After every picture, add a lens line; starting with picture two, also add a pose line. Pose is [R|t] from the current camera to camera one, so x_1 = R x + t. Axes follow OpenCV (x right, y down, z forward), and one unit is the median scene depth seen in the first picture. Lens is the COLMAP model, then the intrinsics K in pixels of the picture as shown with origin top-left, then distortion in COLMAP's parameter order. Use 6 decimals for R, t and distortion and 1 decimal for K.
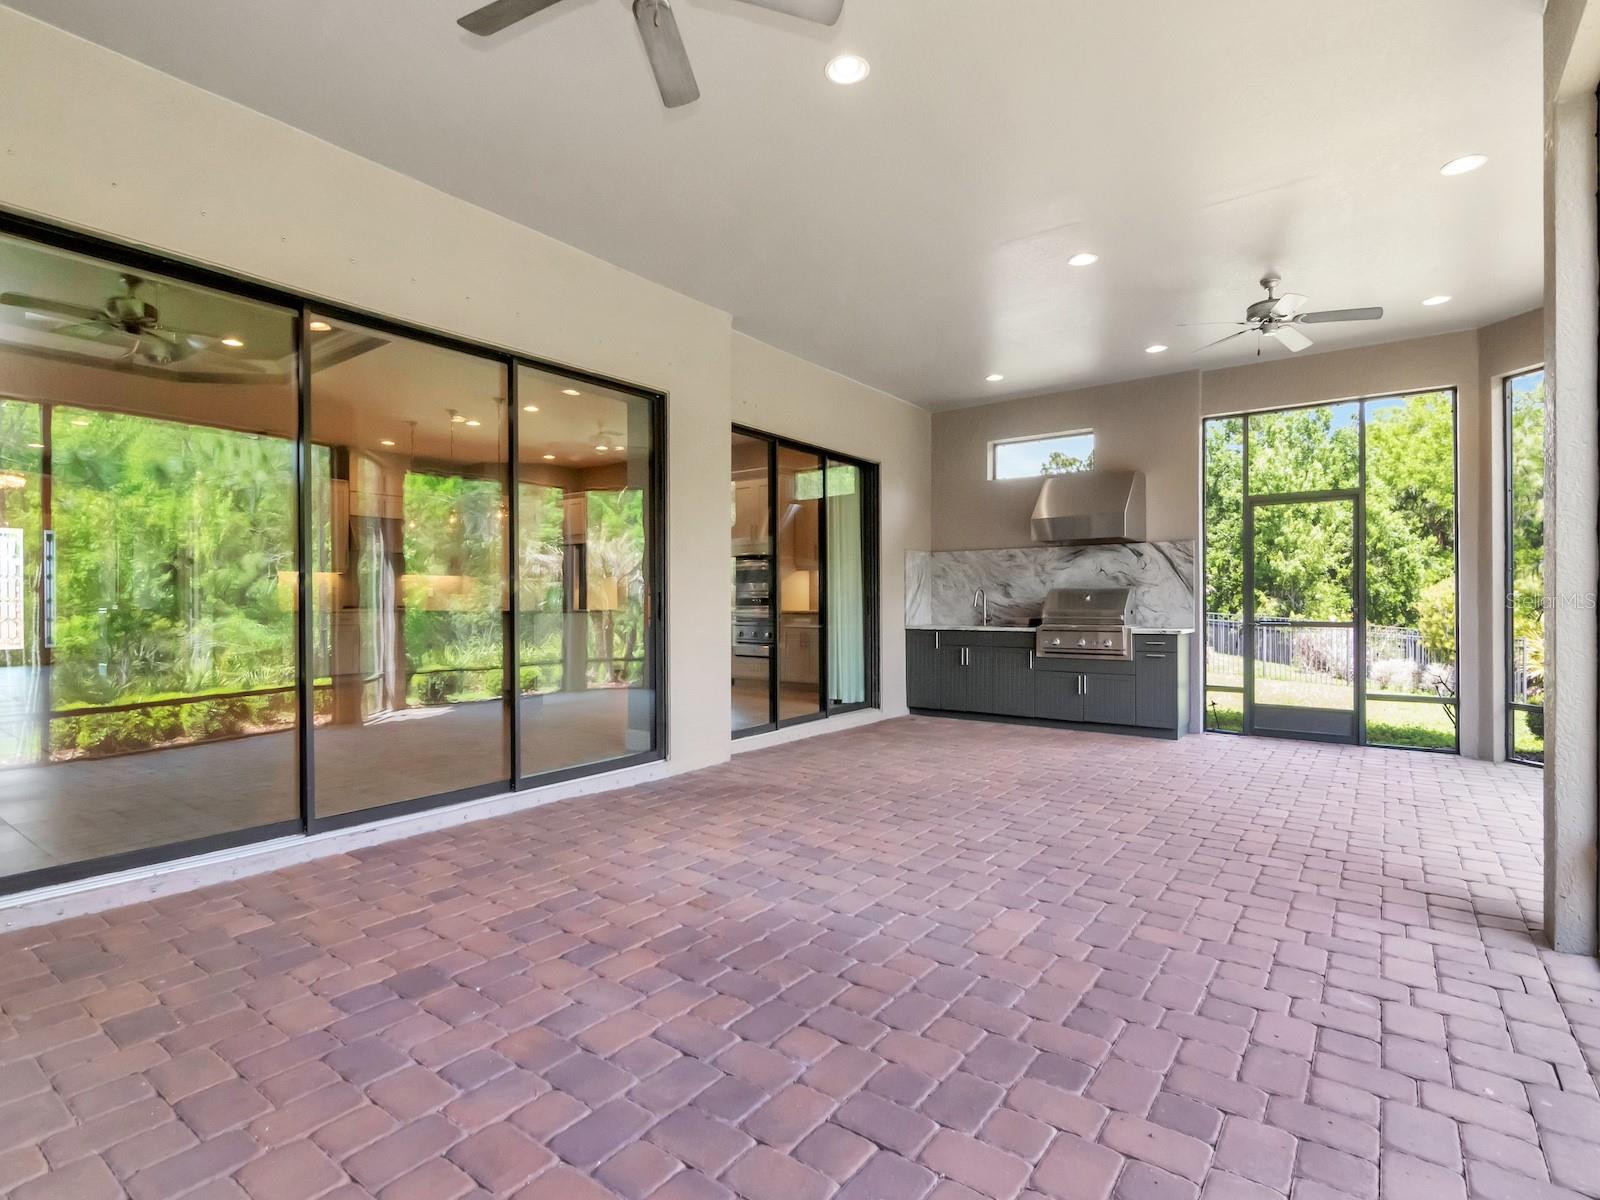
lens RADIAL K [[796.7, 0, 803.5], [0, 796.7, 620.1], [0, 0, 1]] dist [-0.003969, -0.000620]
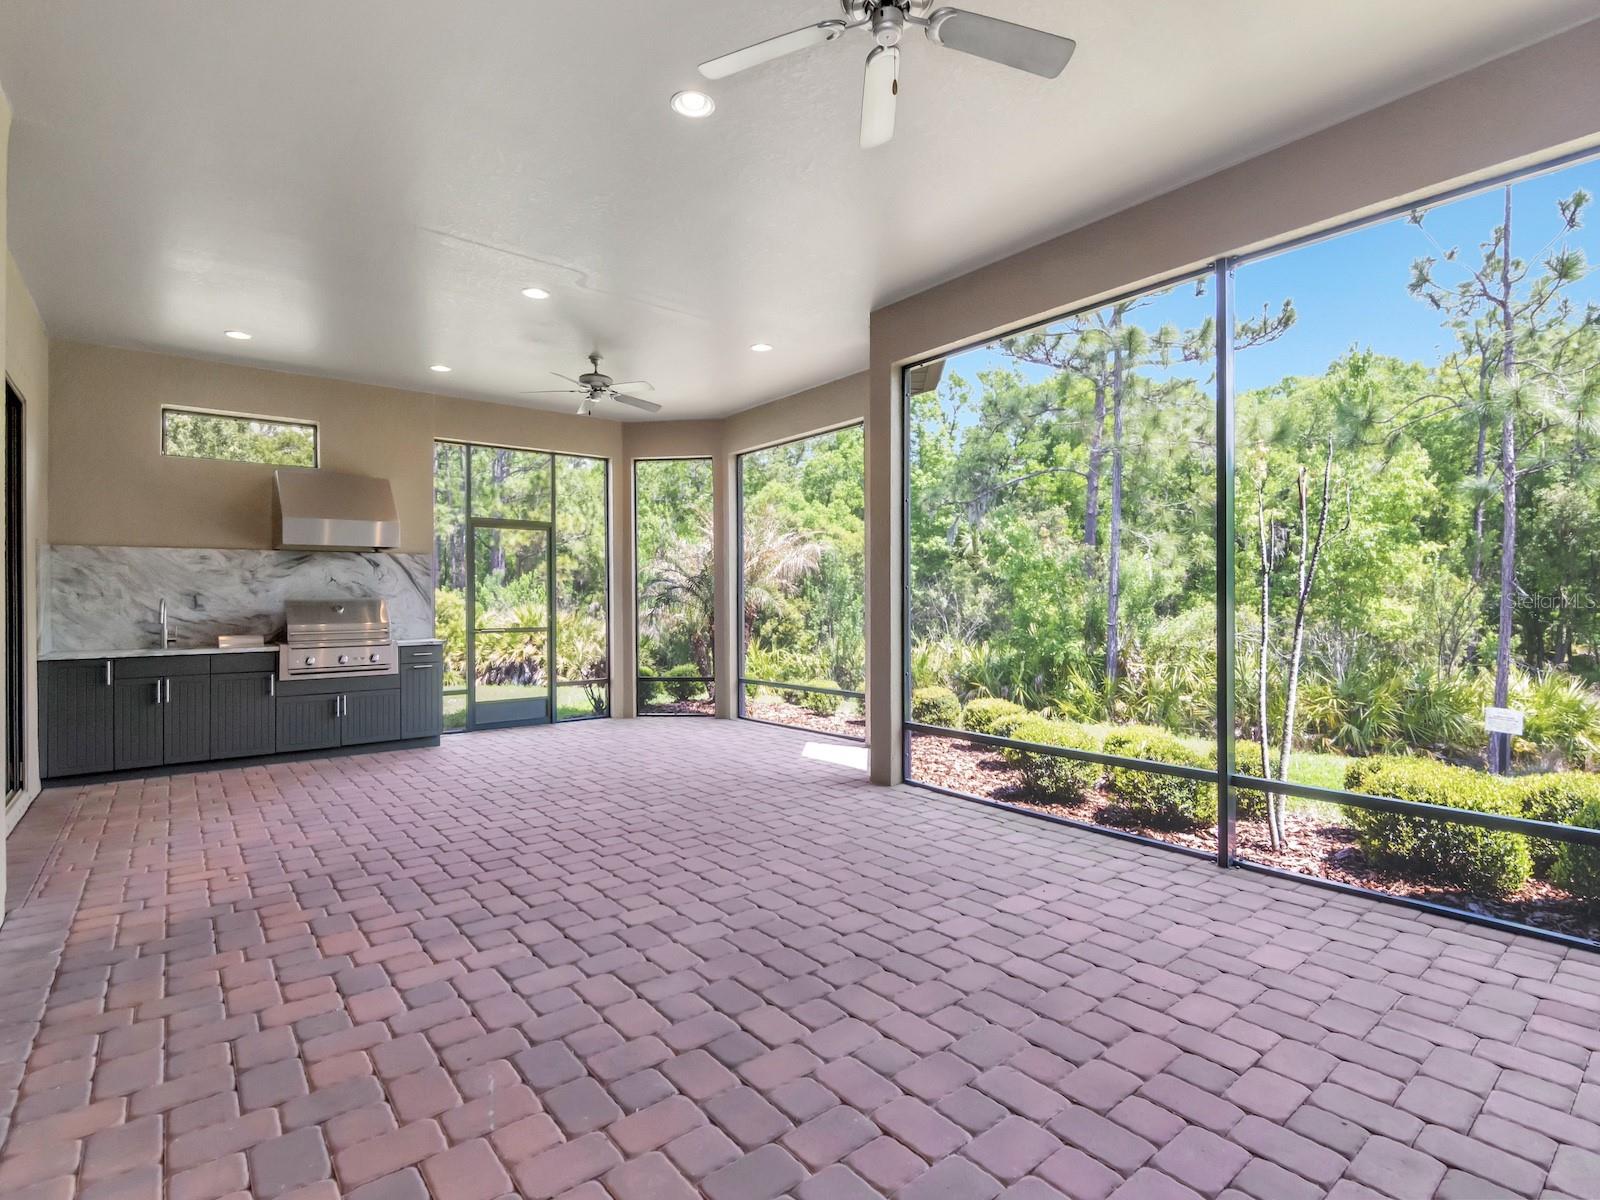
lens RADIAL K [[779.1, 0, 804.5], [0, 779.1, 595.1], [0, 0, 1]] dist [-0.009514, -0.000228]
pose [[0.259284, 0.010238, 0.965747, -0.358241], [0.034376, 0.999212, -0.019822, -0.008844], [-0.965189, 0.038338, 0.258728, 0.253038]]
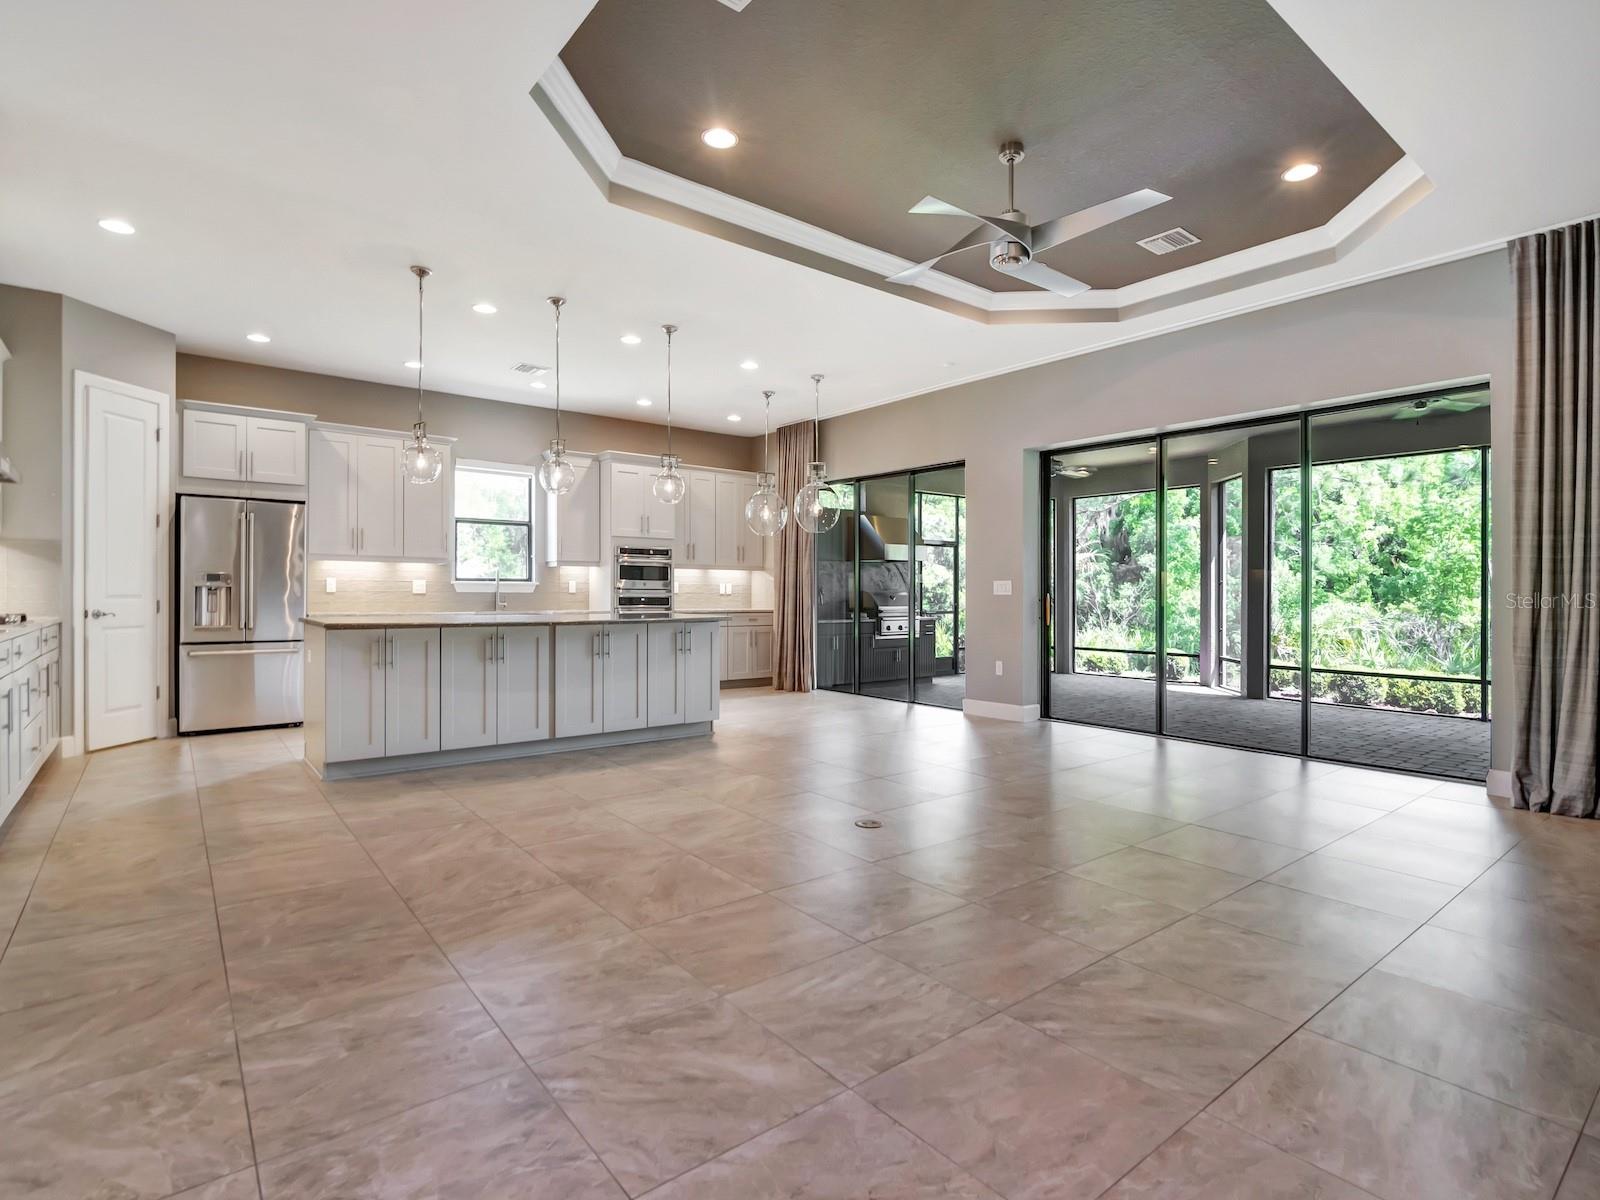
lens RADIAL K [[800.1, 0, 808.5], [0, 800.1, 584.3], [0, 0, 1]] dist [-0.004867, -0.000775]
pose [[0.267723, 0.020849, 0.963270, -1.135086], [0.021479, 0.999388, -0.027601, -0.015155], [-0.963256, 0.028080, 0.267111, 0.736831]]
